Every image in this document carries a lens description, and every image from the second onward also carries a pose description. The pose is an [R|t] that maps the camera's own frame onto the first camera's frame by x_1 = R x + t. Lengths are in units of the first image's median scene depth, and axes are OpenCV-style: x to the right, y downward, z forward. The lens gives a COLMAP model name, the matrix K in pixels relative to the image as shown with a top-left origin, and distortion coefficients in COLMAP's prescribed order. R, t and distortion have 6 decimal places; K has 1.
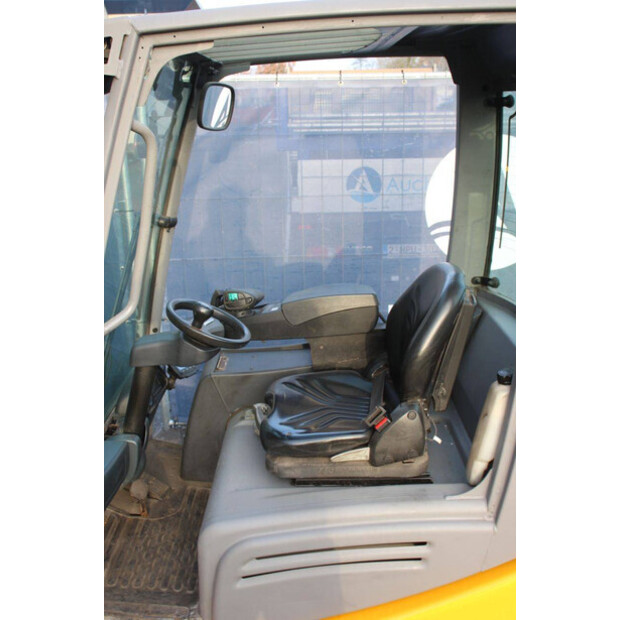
lens RADIAL K [[660.1, 0, 310.0], [0, 660.1, 310.0], [0, 0, 1]] dist [-0.026323, -0.000396]
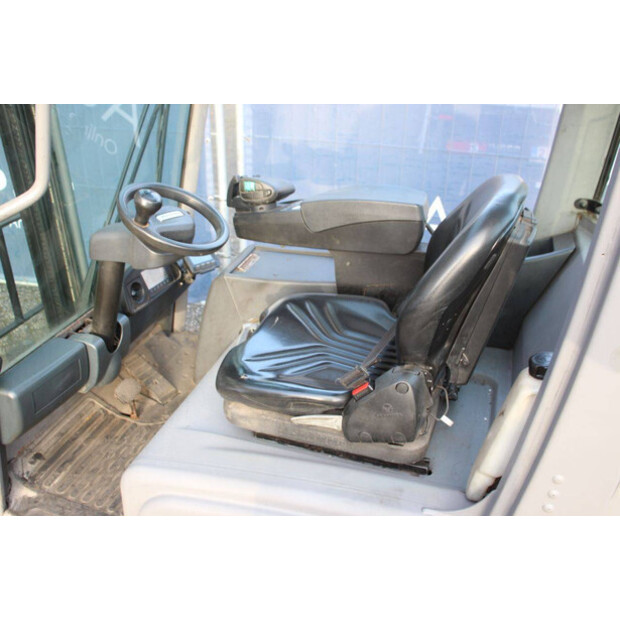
lens RADIAL K [[604.4, 0, 310.0], [0, 604.4, 310.0], [0, 0, 1]] dist [-0.066415, 0.005368]
pose [[0.953663, 0.167766, -0.249764, 0.190482], [-0.117717, 0.971991, 0.203411, -0.036720], [0.276894, -0.164584, 0.946700, 0.347759]]
